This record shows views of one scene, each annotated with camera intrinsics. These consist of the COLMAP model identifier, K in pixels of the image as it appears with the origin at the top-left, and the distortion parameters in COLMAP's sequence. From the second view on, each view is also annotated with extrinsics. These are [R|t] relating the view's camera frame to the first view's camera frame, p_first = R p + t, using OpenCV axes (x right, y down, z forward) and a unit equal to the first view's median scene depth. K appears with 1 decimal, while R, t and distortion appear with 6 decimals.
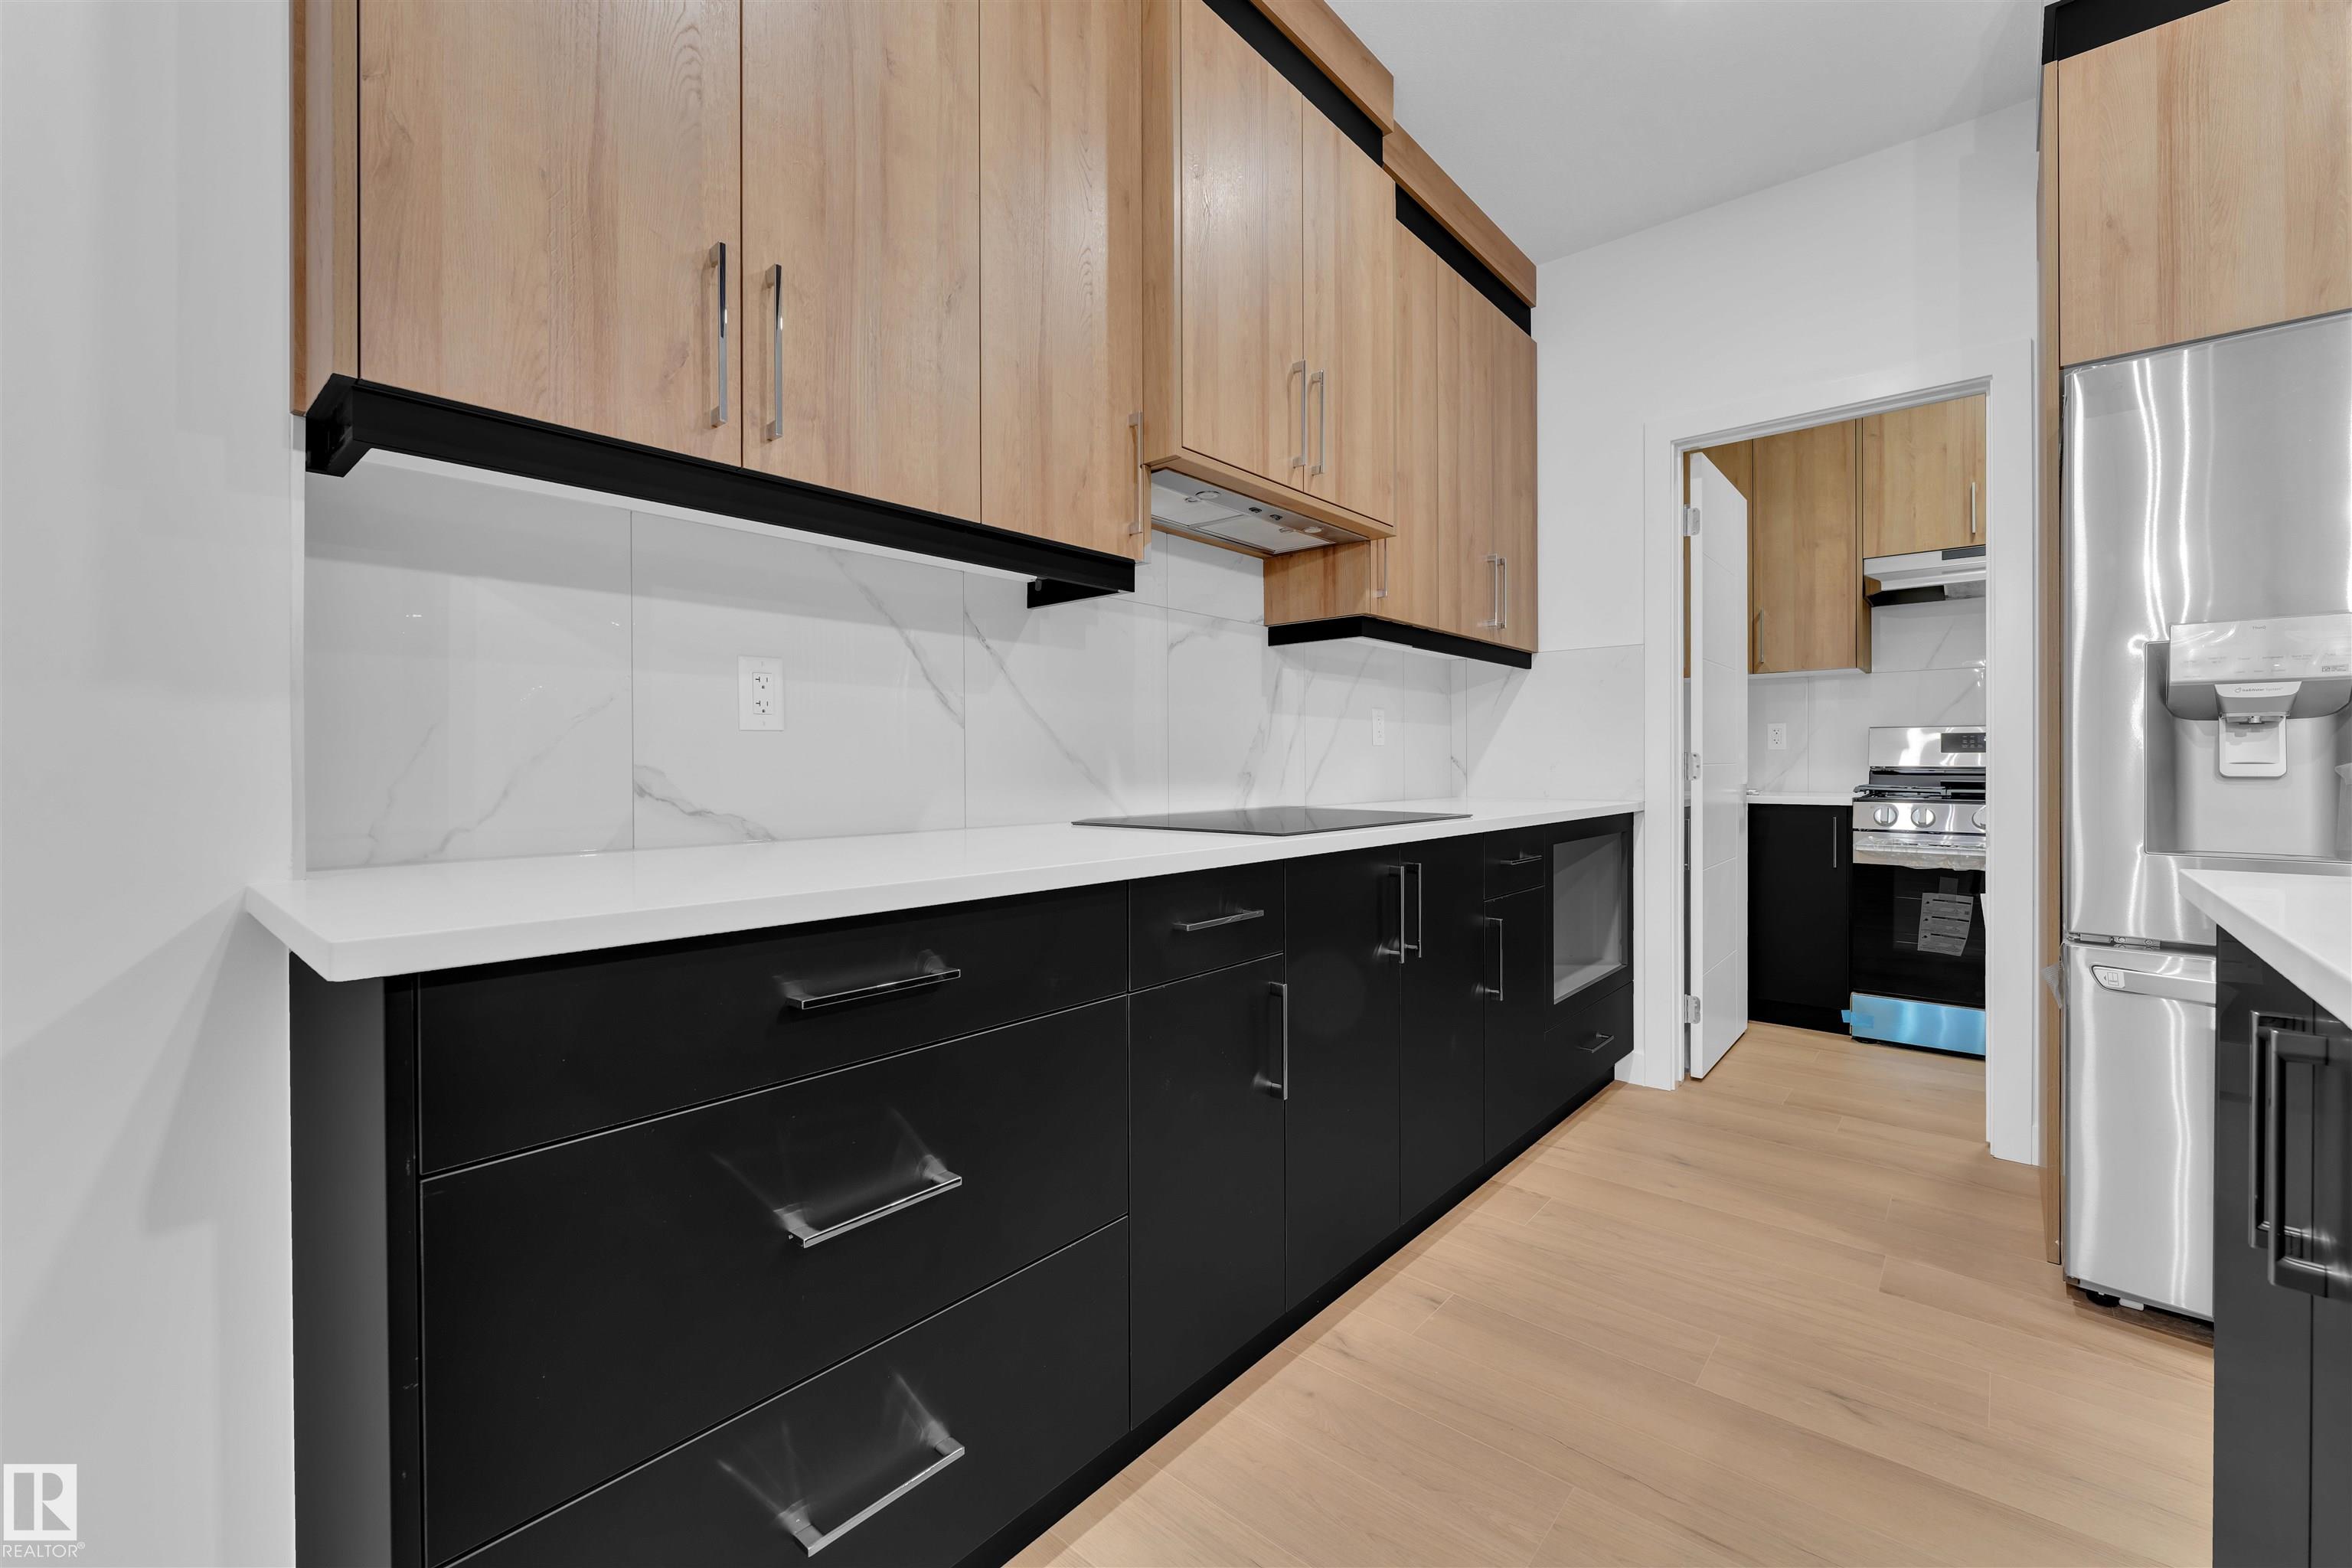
lens RADIAL K [[960.7, 0, 1174.9], [0, 960.7, 769.3], [0, 0, 1]] dist [-0.004215, -0.000420]
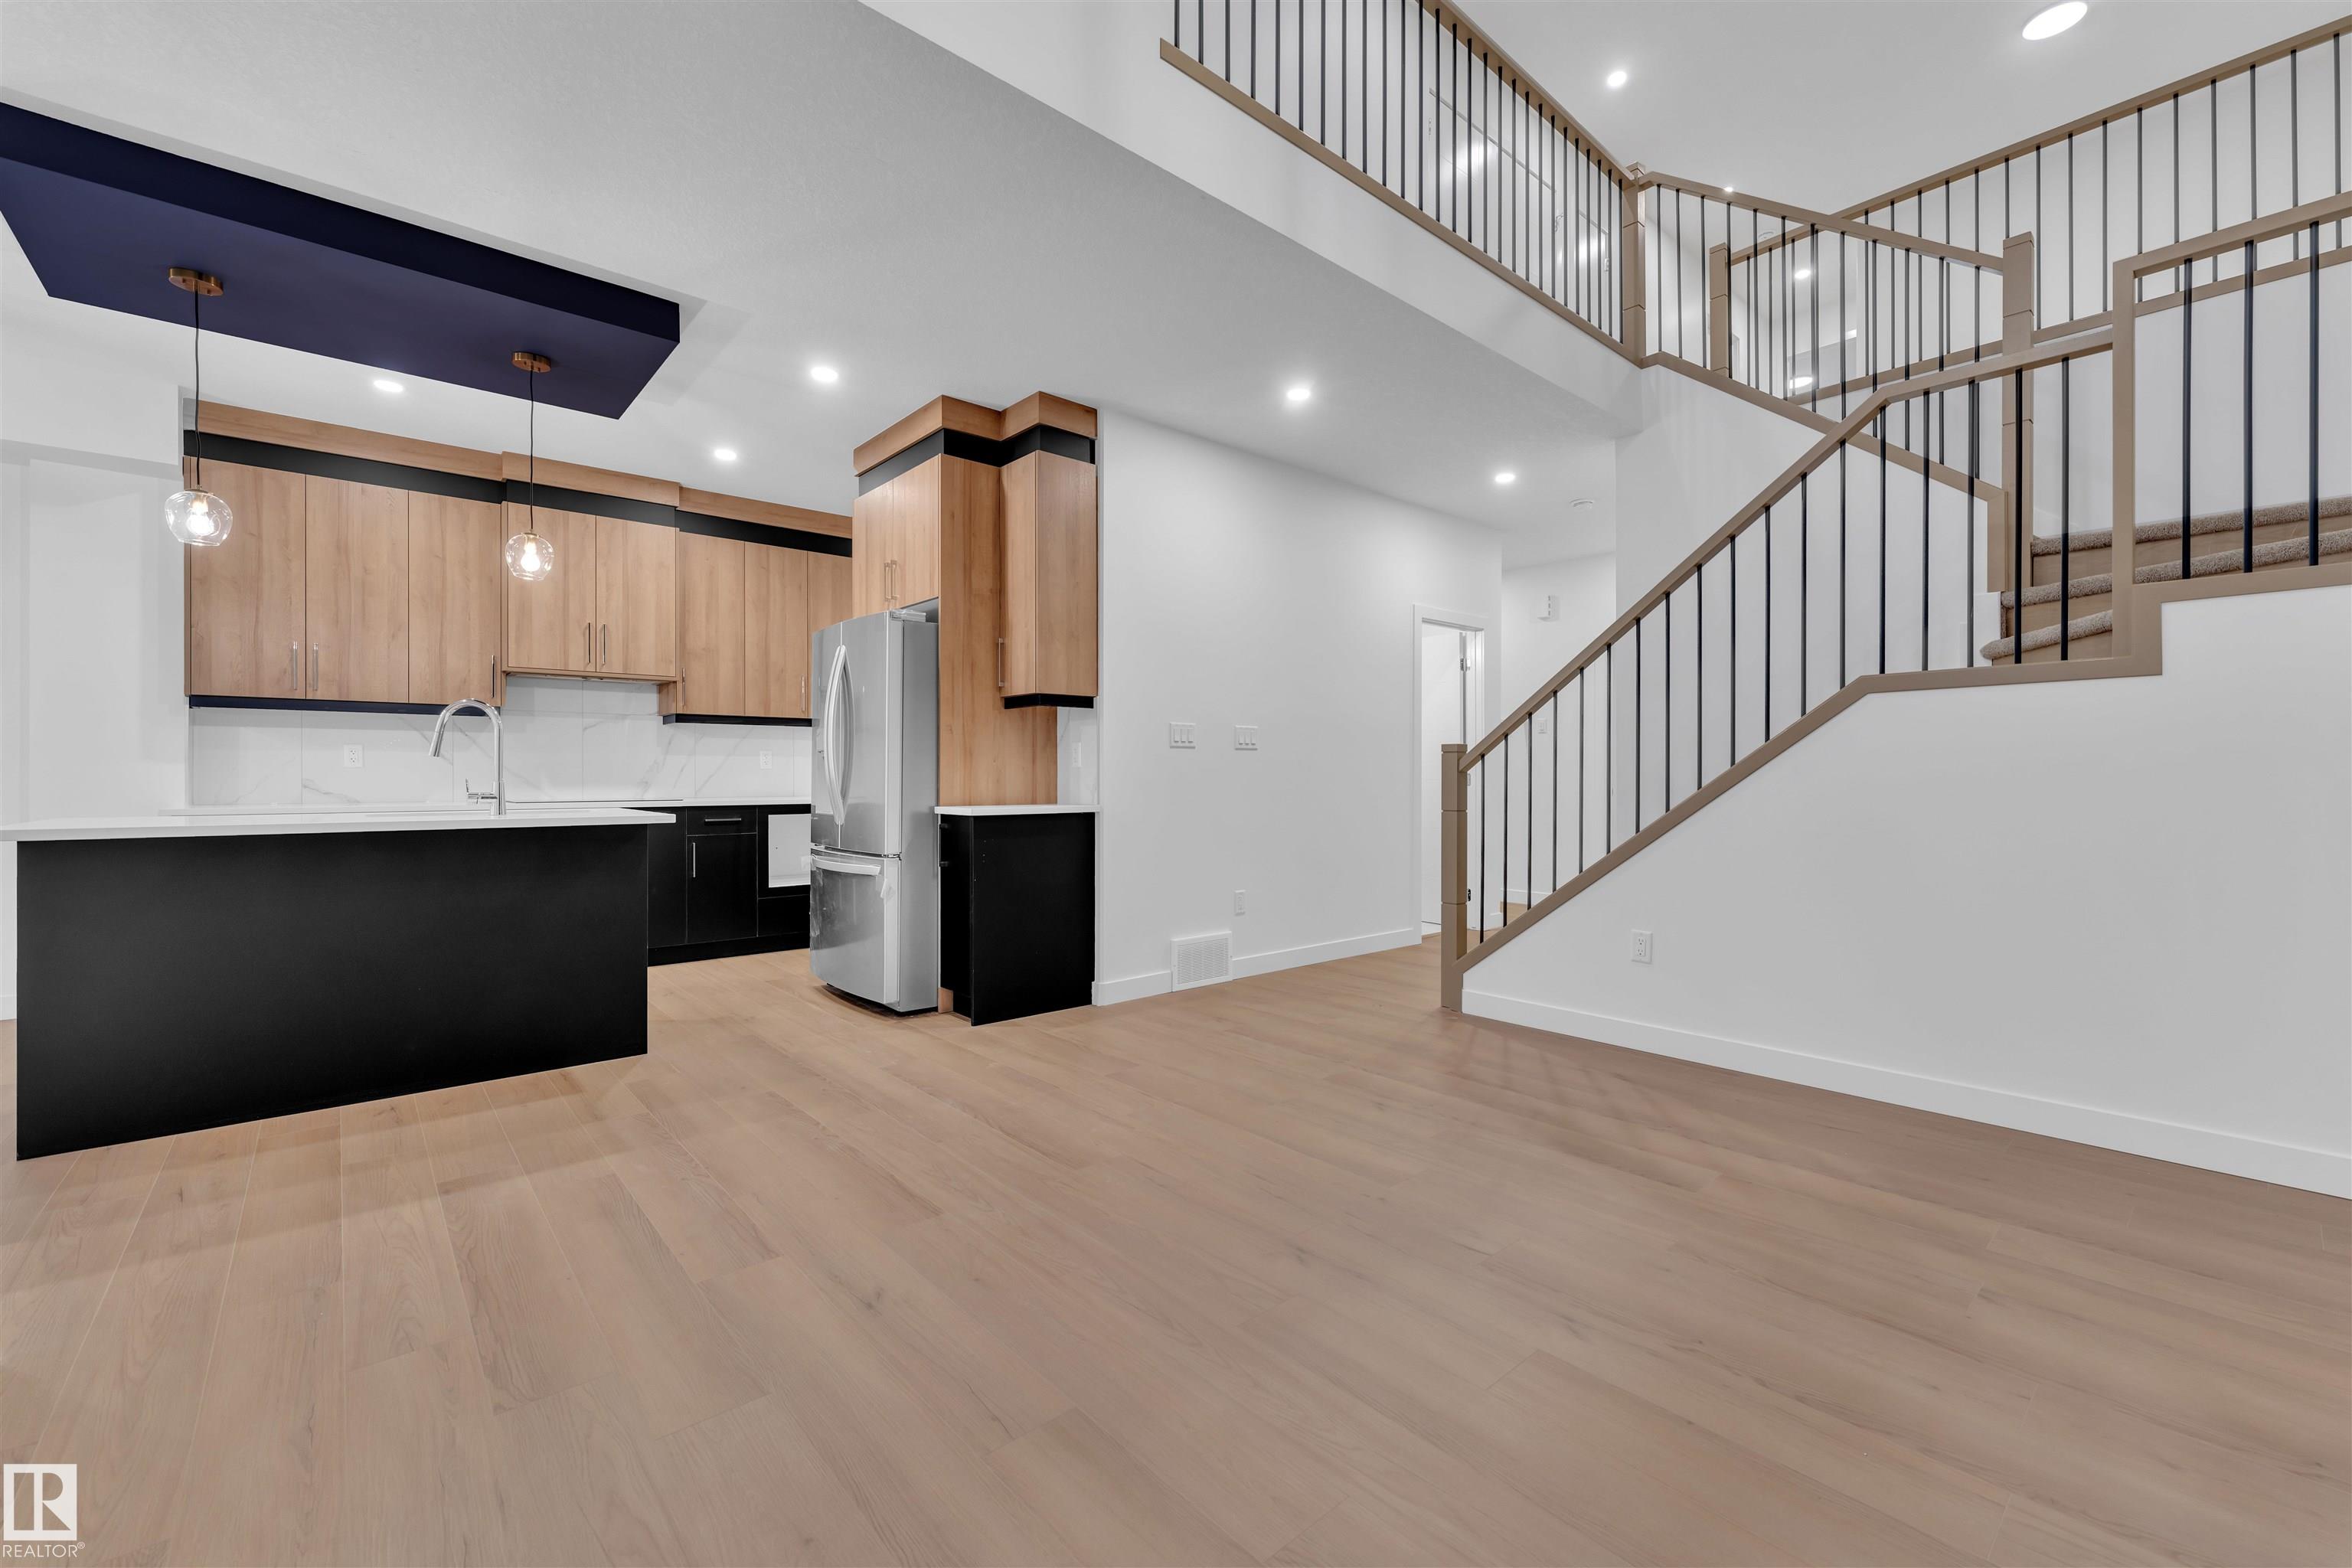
lens RADIAL K [[953.3, 0, 1172.1], [0, 953.3, 780.0], [0, 0, 1]] dist [-0.001161, -0.000466]
pose [[0.991391, 0.003267, -0.130896, 1.645805], [-0.003001, 0.999993, 0.002227, -0.009117], [0.130903, -0.001815, 0.991394, -1.085244]]
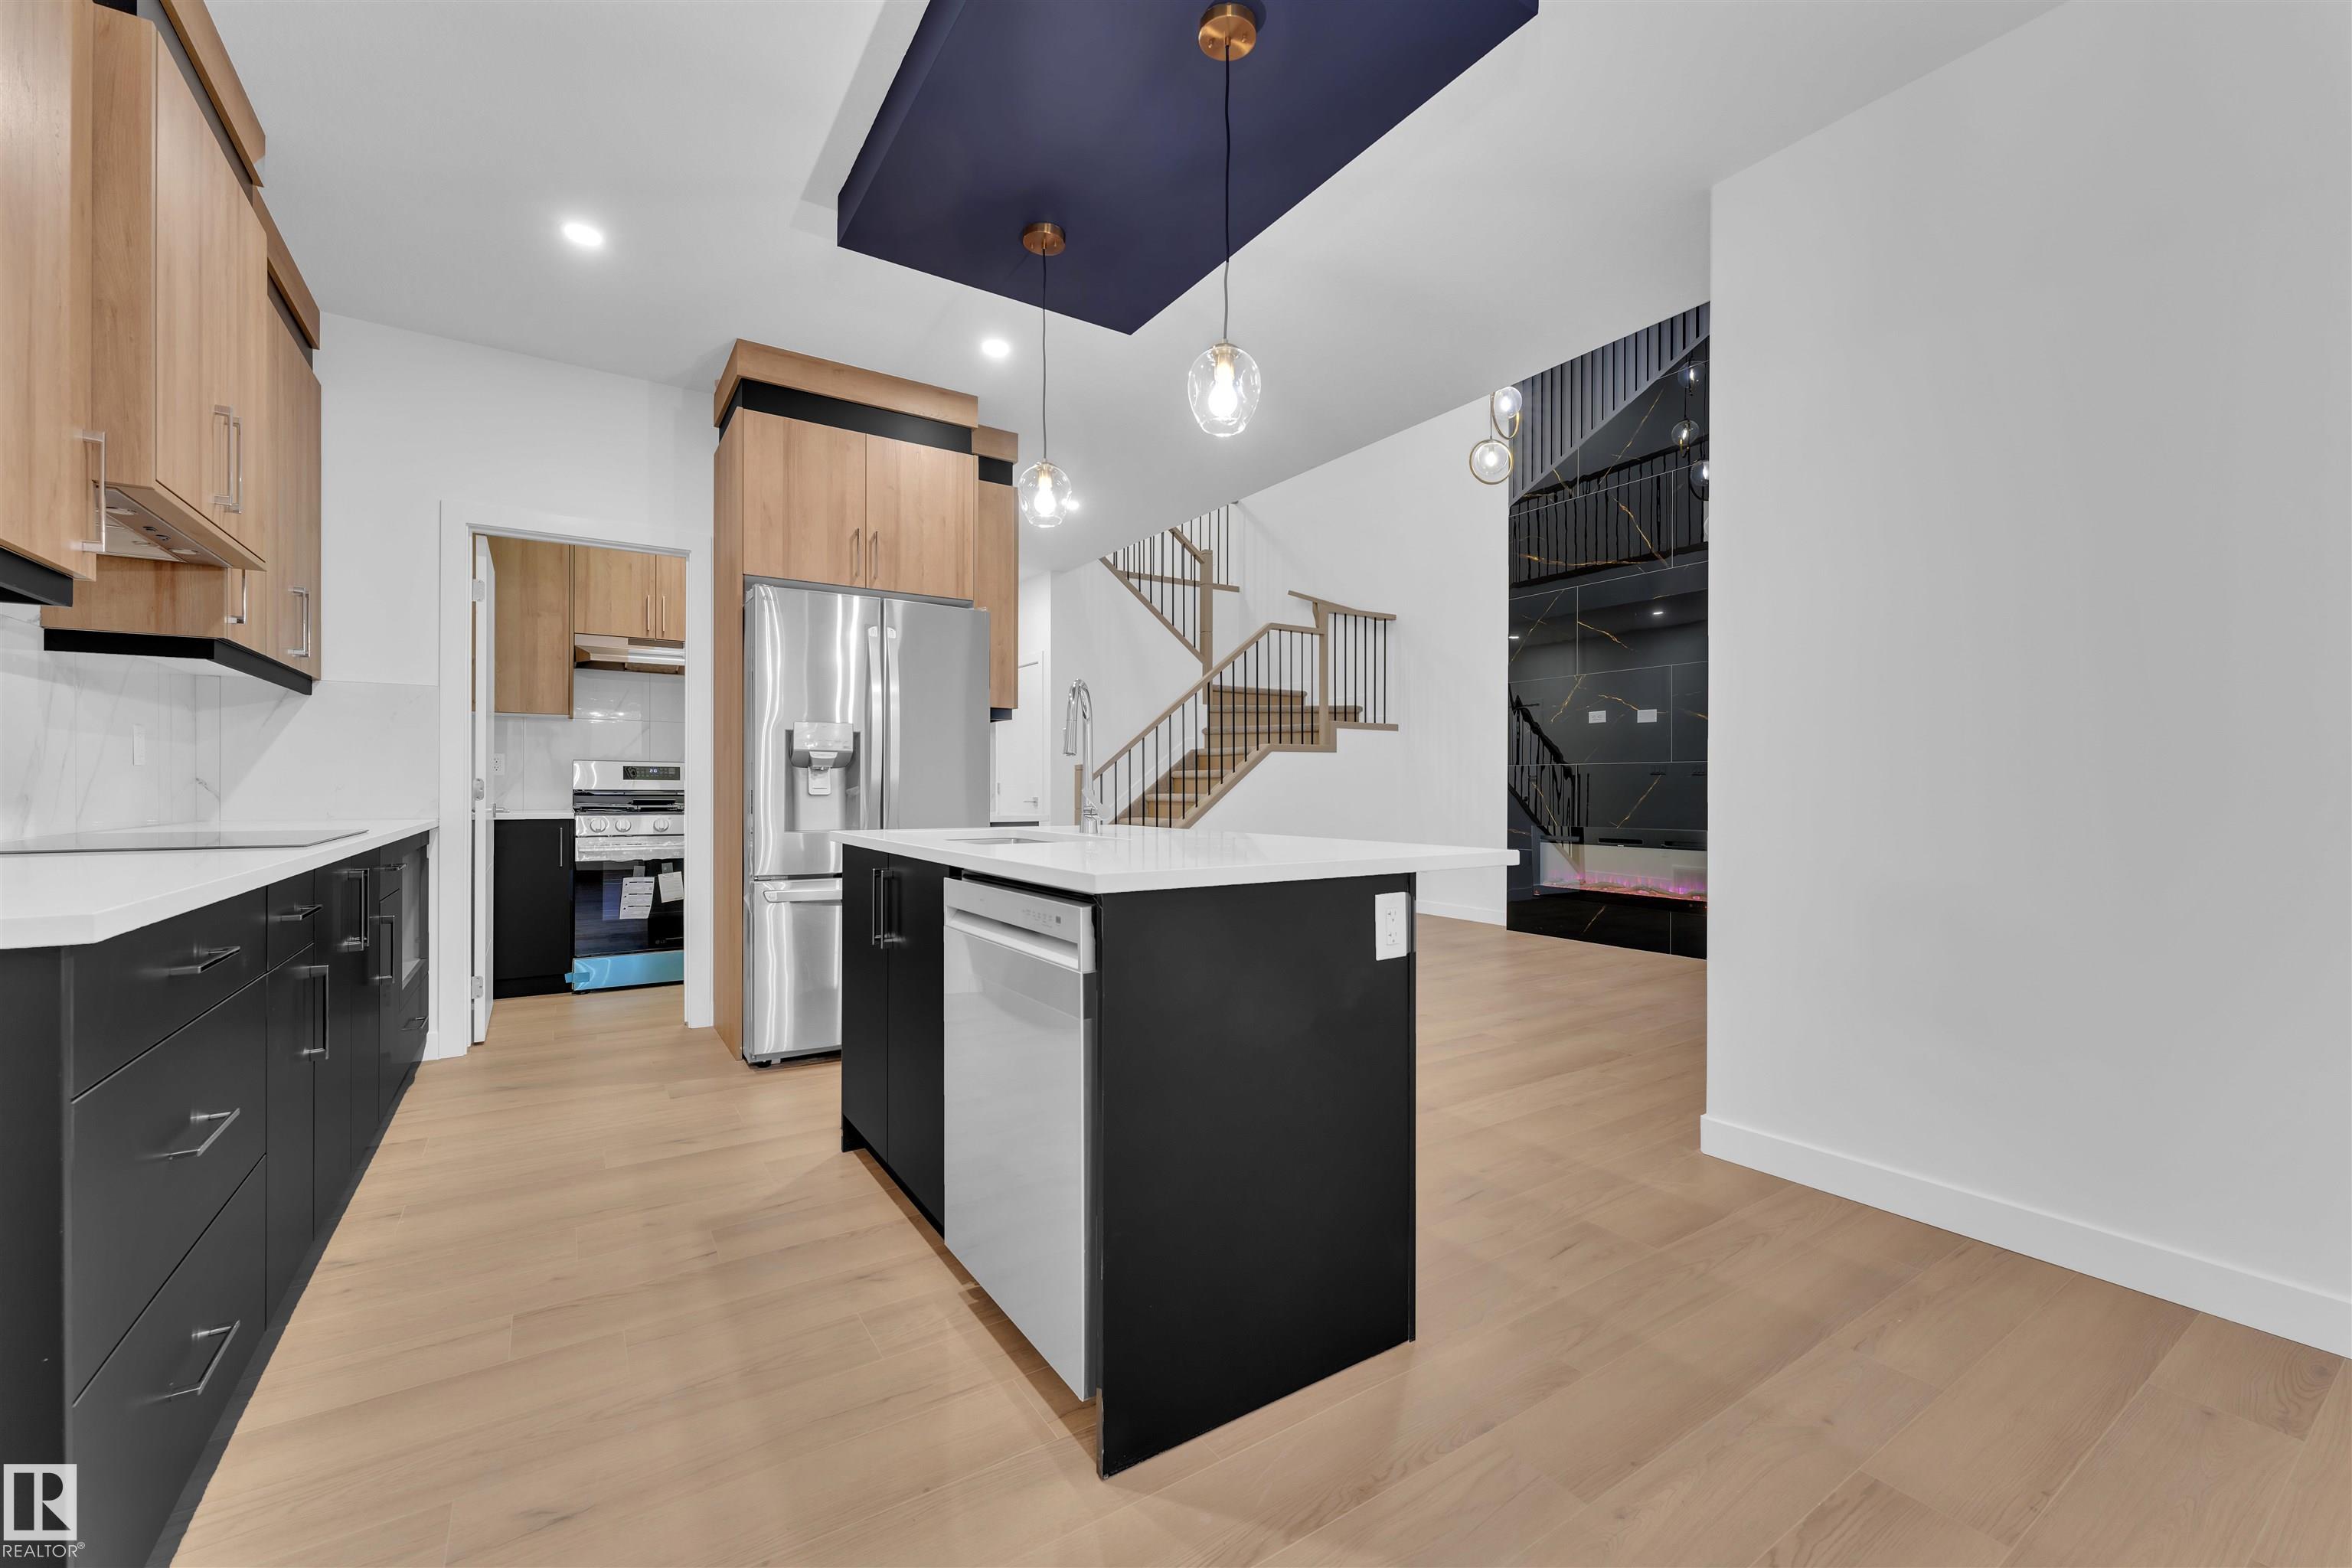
lens RADIAL K [[944.9, 0, 1169.7], [0, 944.9, 792.2], [0, 0, 1]] dist [0.000436, 0.000115]
pose [[0.278417, -0.000127, 0.960460, -0.472689], [0.000300, 1.000000, 0.000045, 0.001586], [-0.960460, 0.000276, 0.278417, -0.237824]]
